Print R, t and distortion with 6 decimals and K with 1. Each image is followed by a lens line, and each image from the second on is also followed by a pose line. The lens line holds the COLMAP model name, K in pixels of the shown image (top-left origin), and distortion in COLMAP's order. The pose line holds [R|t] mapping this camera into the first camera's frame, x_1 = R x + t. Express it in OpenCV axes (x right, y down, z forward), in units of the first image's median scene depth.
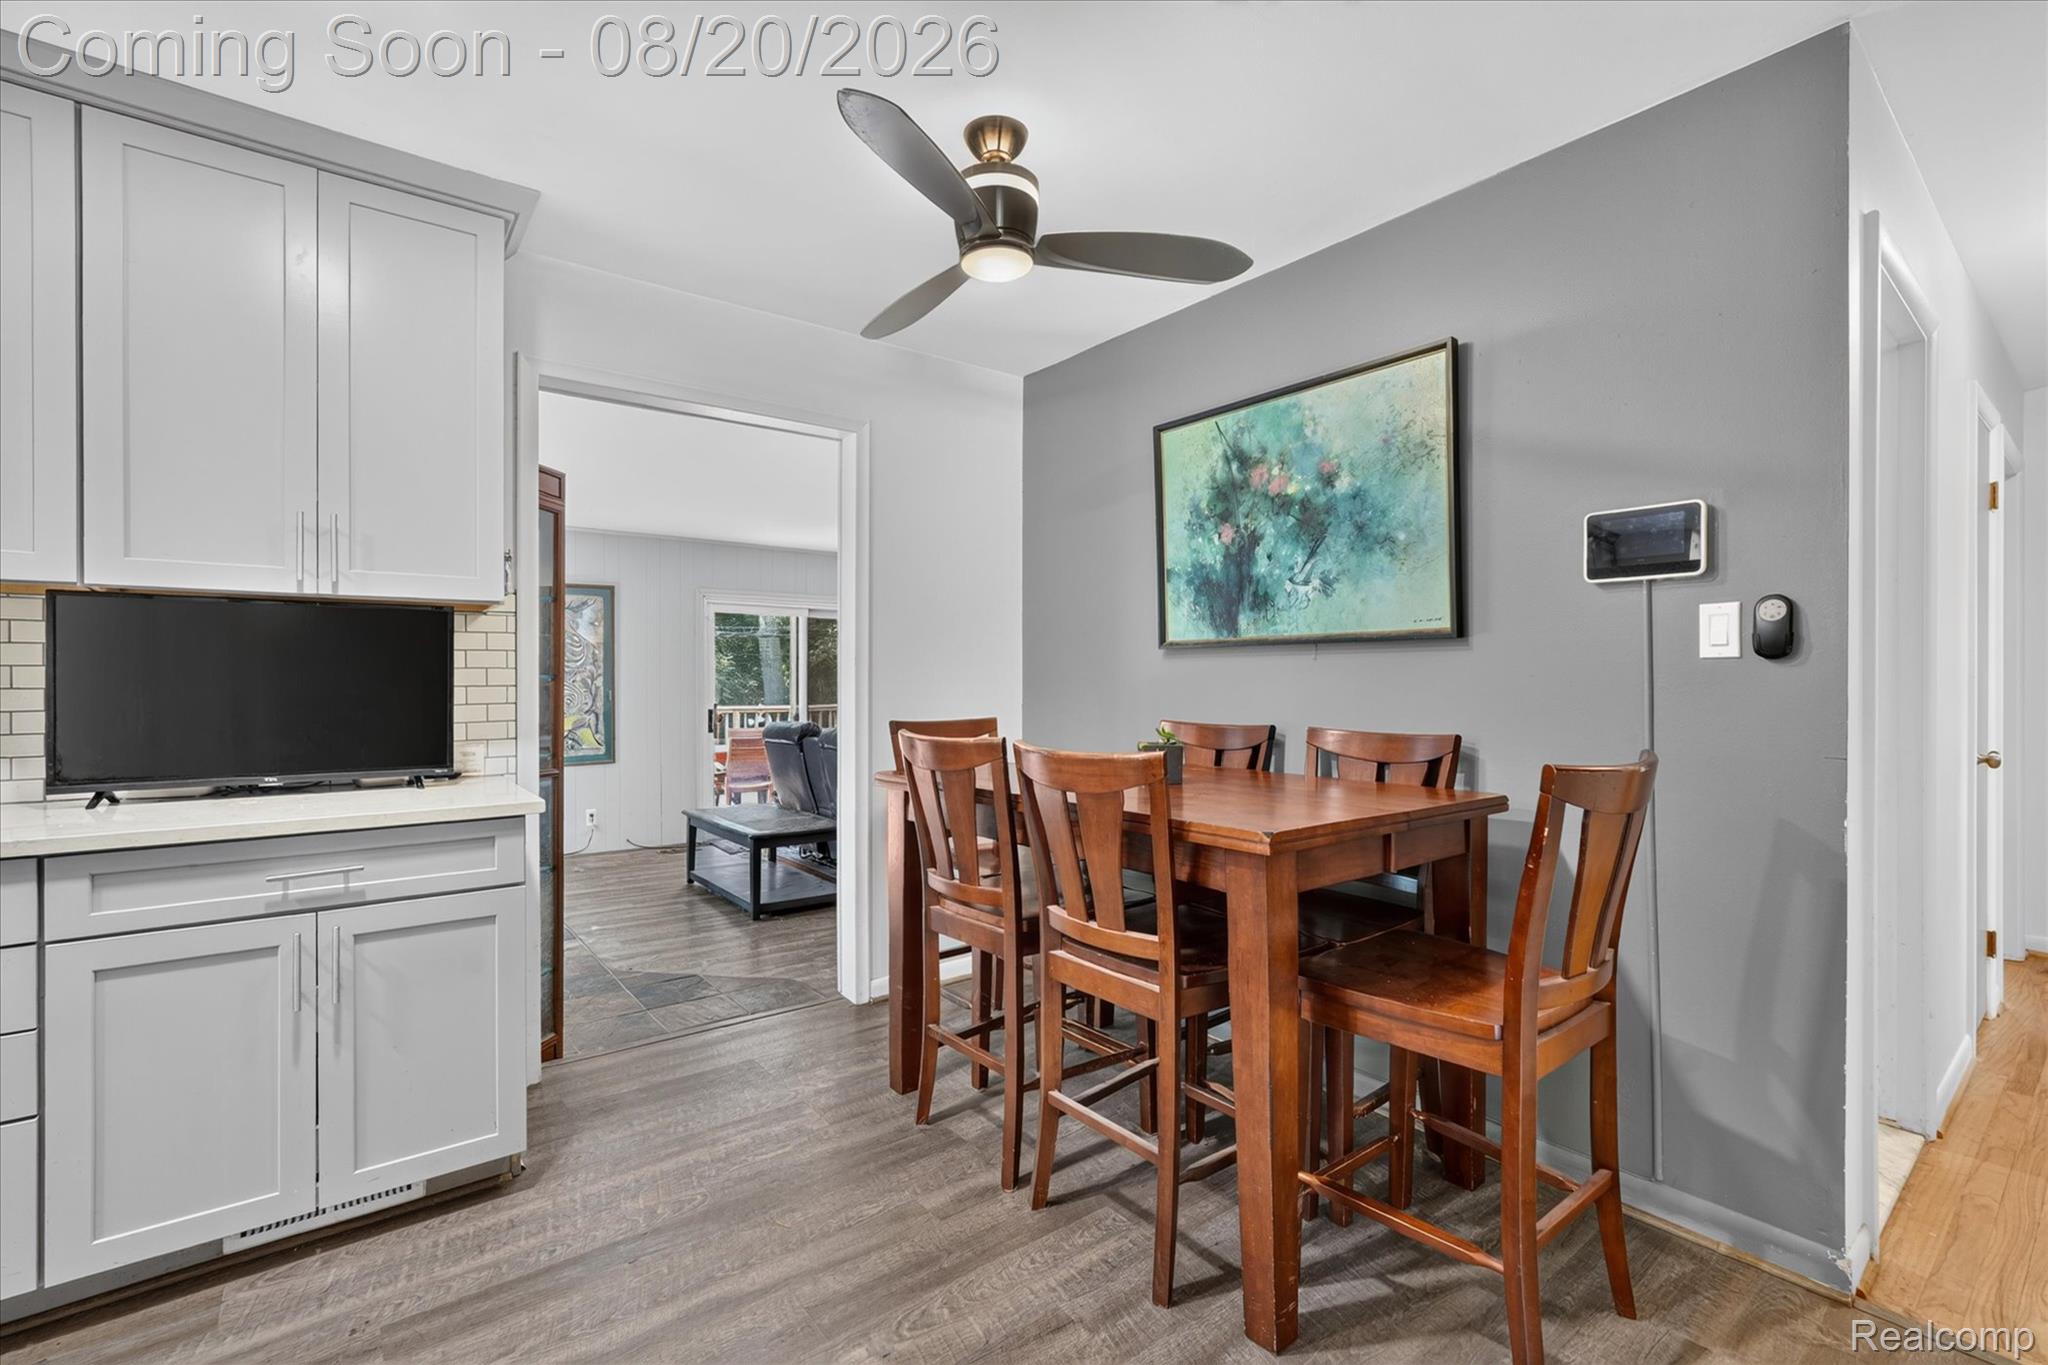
lens RADIAL K [[890.3, 0, 1024.0], [0, 890.3, 682.5], [0, 0, 1]] dist [-0.060119, 0.000084]
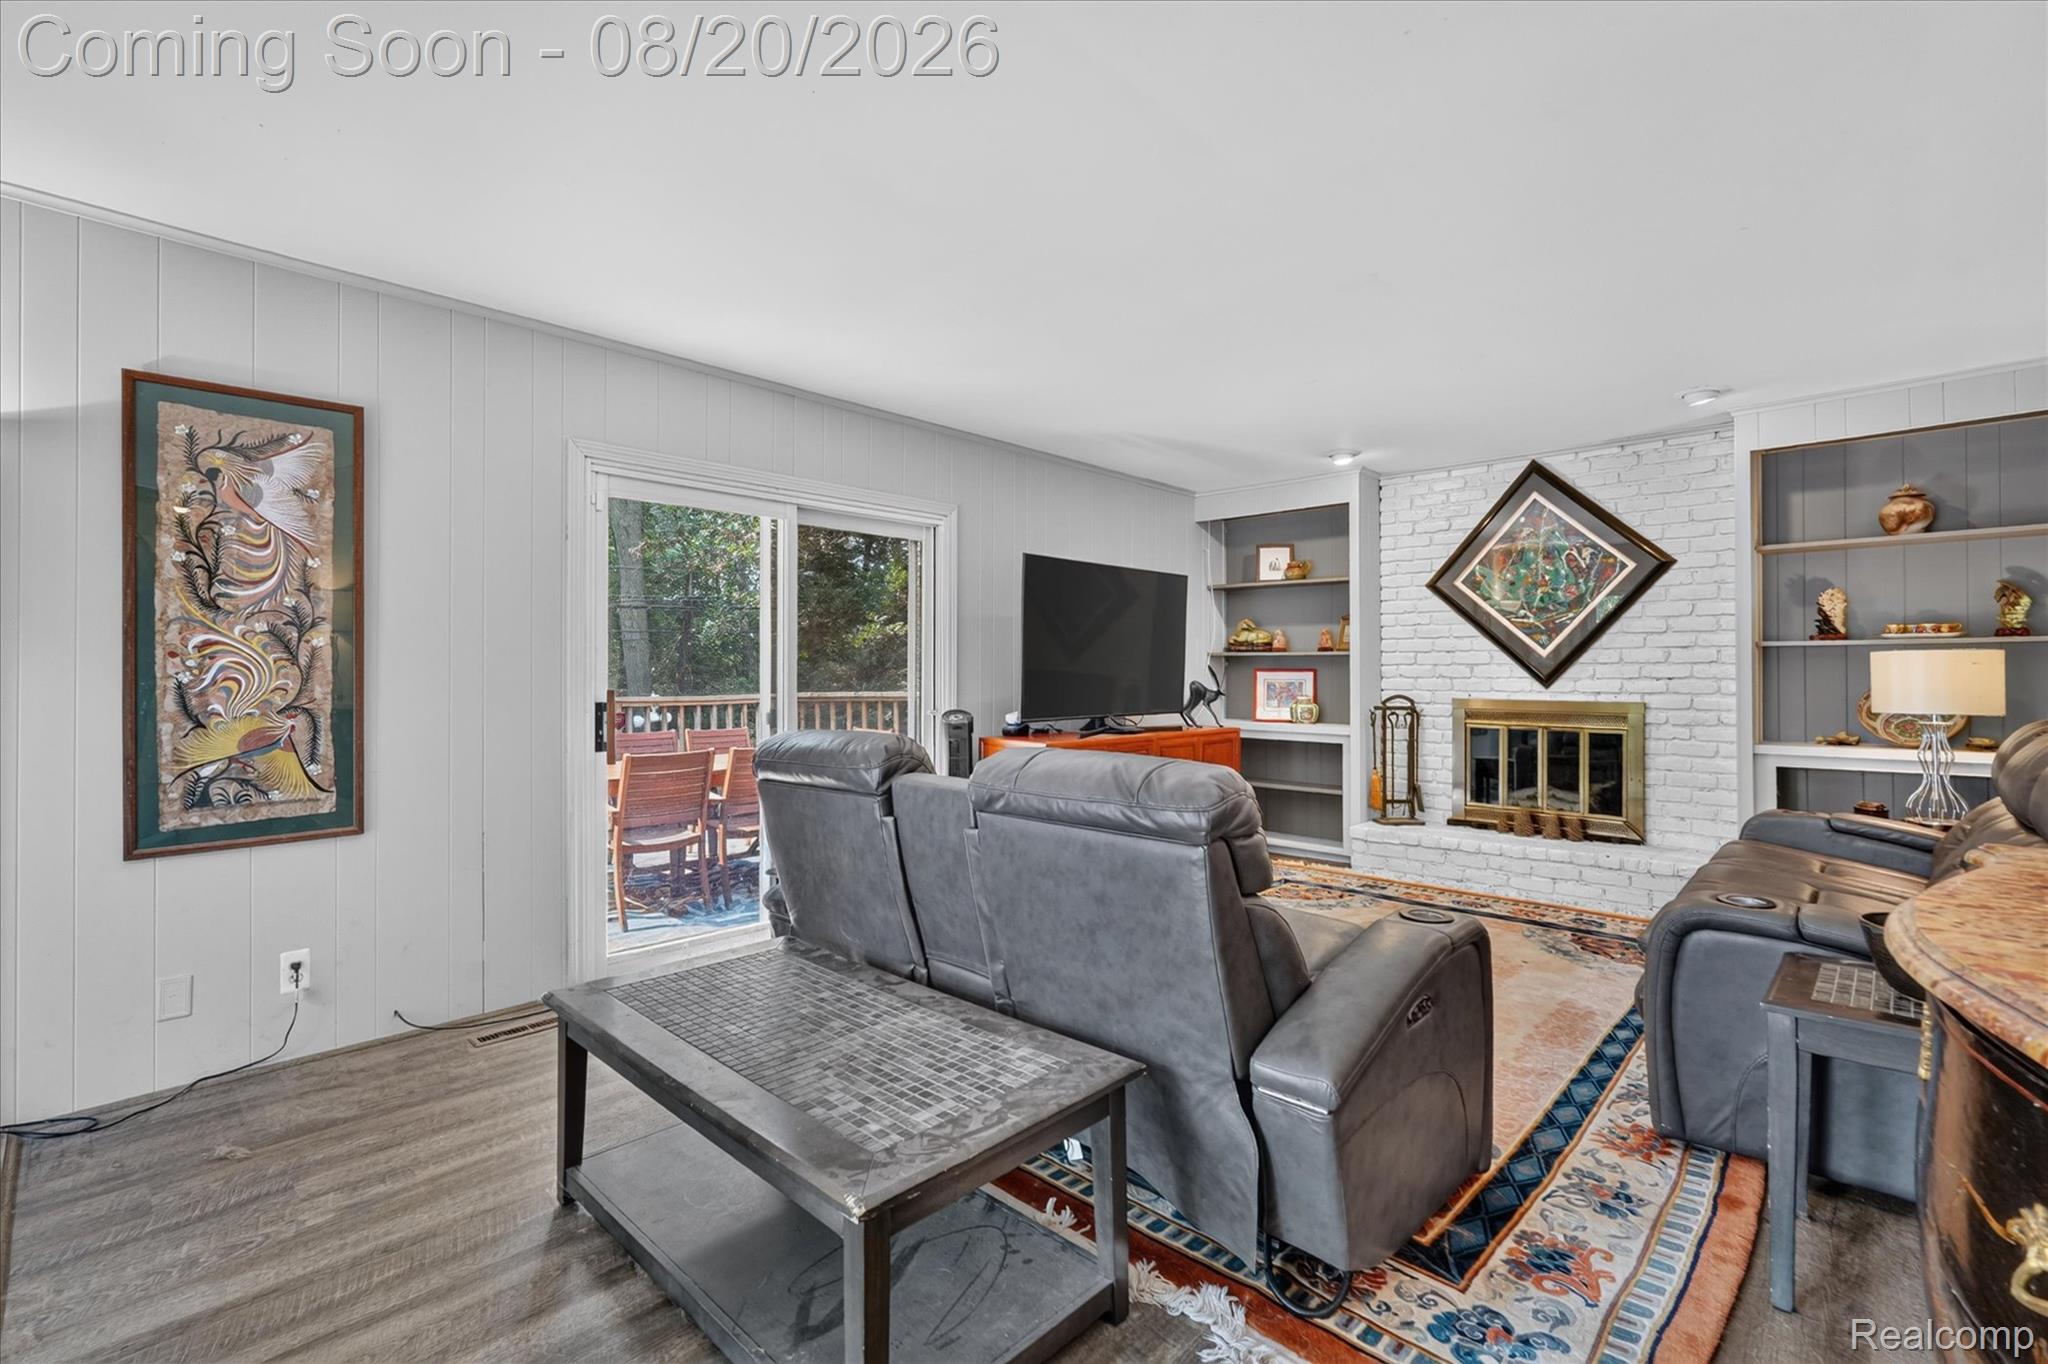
lens RADIAL K [[897.9, 0, 1032.1], [0, 897.9, 678.4], [0, 0, 1]] dist [-0.013233, 0.000517]
pose [[0.989771, 0.002182, 0.142648, -0.213336], [-0.002837, 0.999986, 0.004388, 0.015700], [-0.142636, -0.004748, 0.989764, 0.538508]]
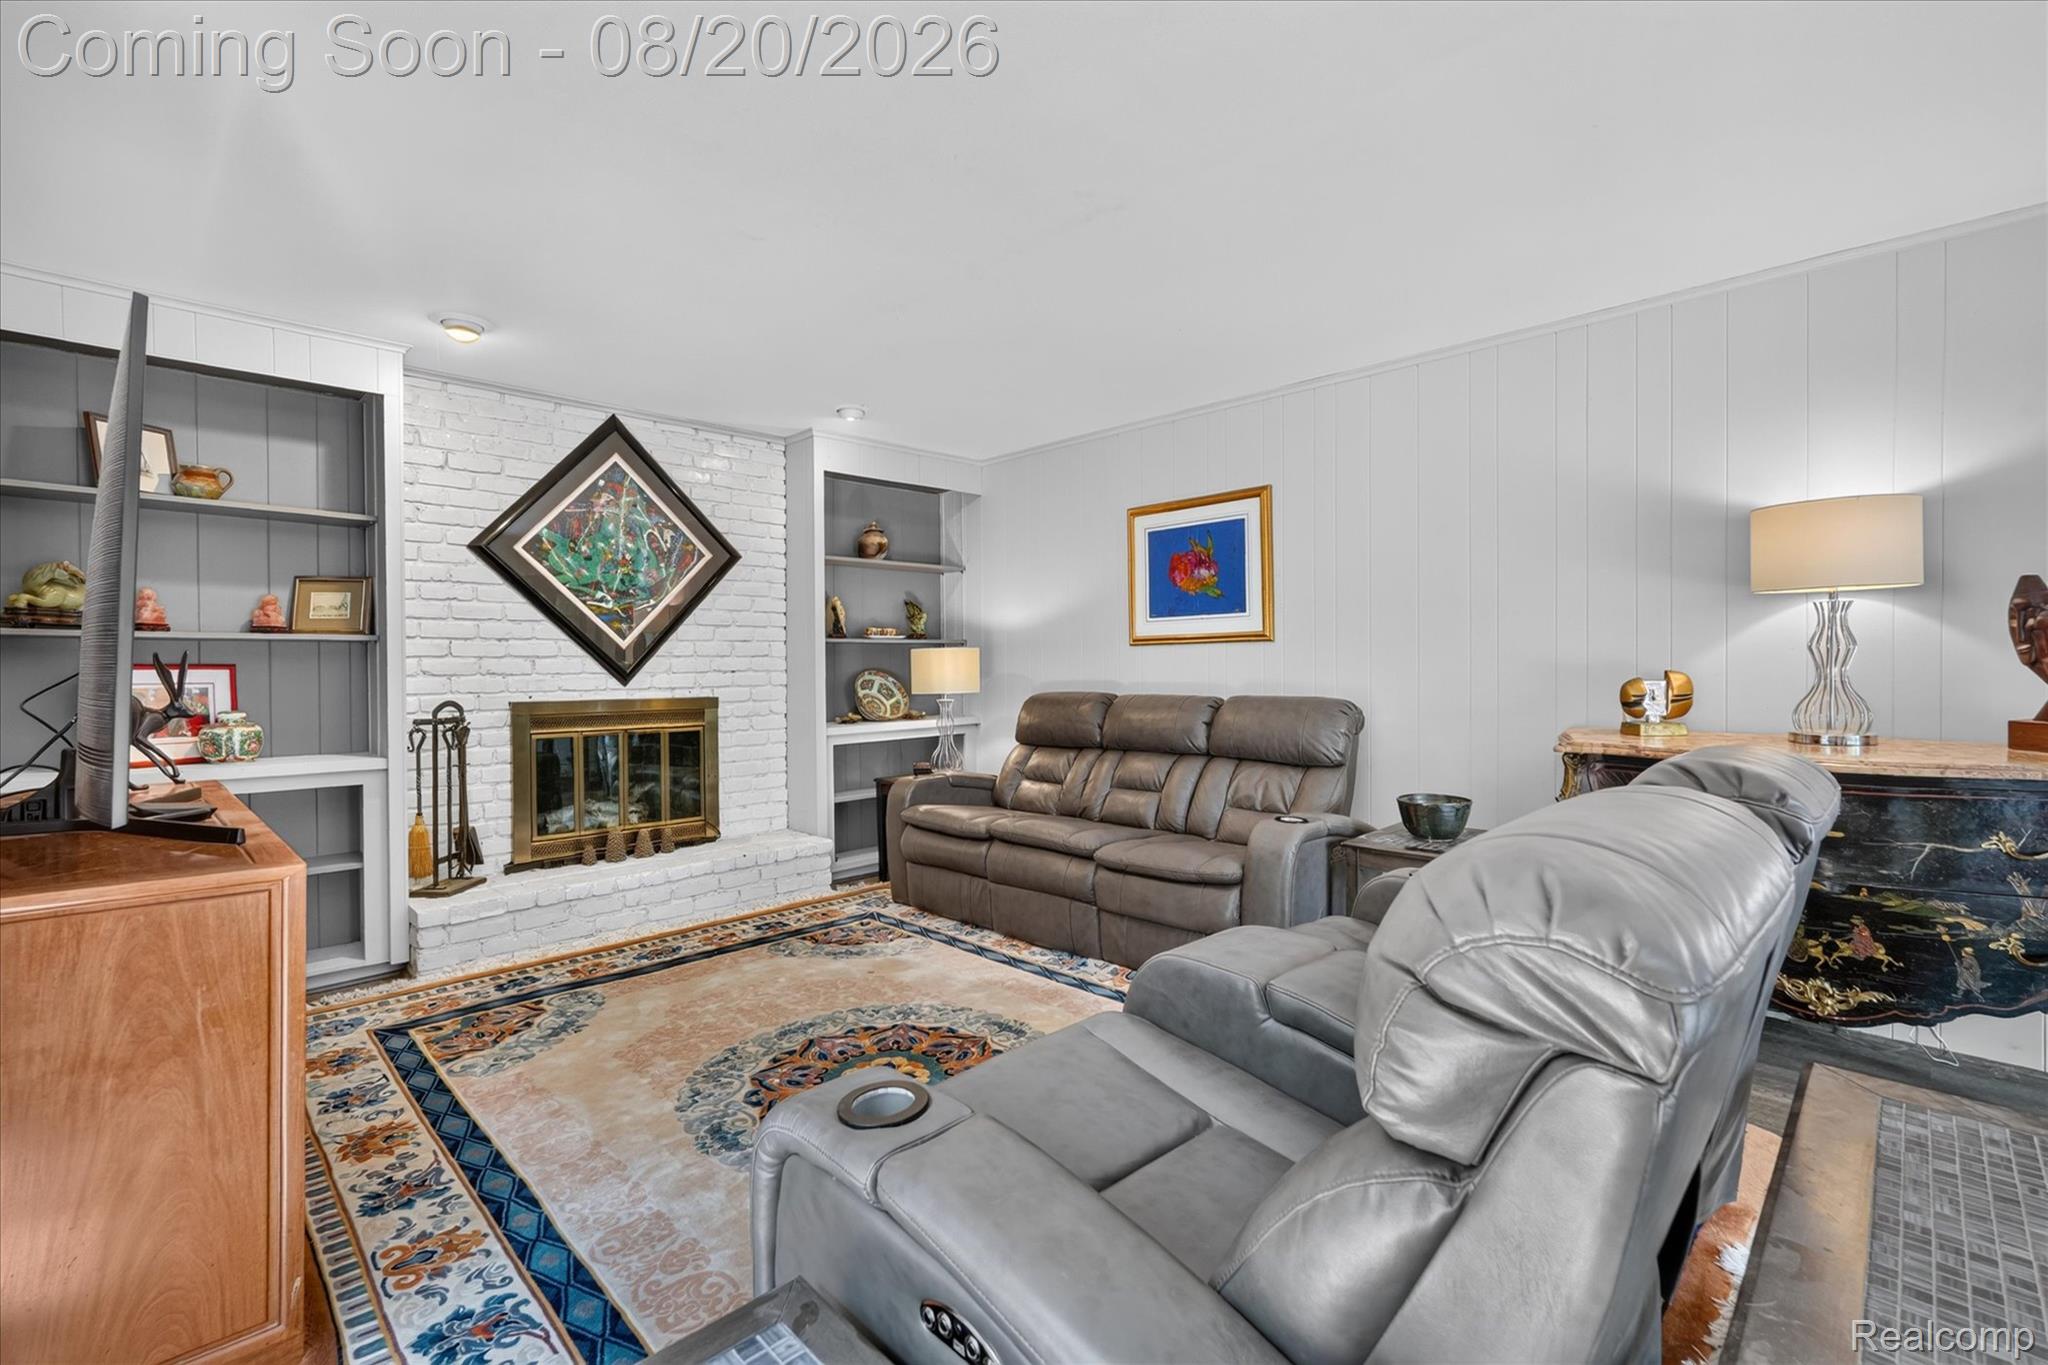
lens RADIAL K [[897.9, 0, 1032.1], [0, 897.9, 678.9], [0, 0, 1]] dist [-0.013233, 0.000517]
pose [[-0.120946, -0.014658, 0.992551, -0.362065], [0.009450, 0.999829, 0.015917, 0.014205], [-0.992614, 0.011305, -0.120787, 1.015915]]
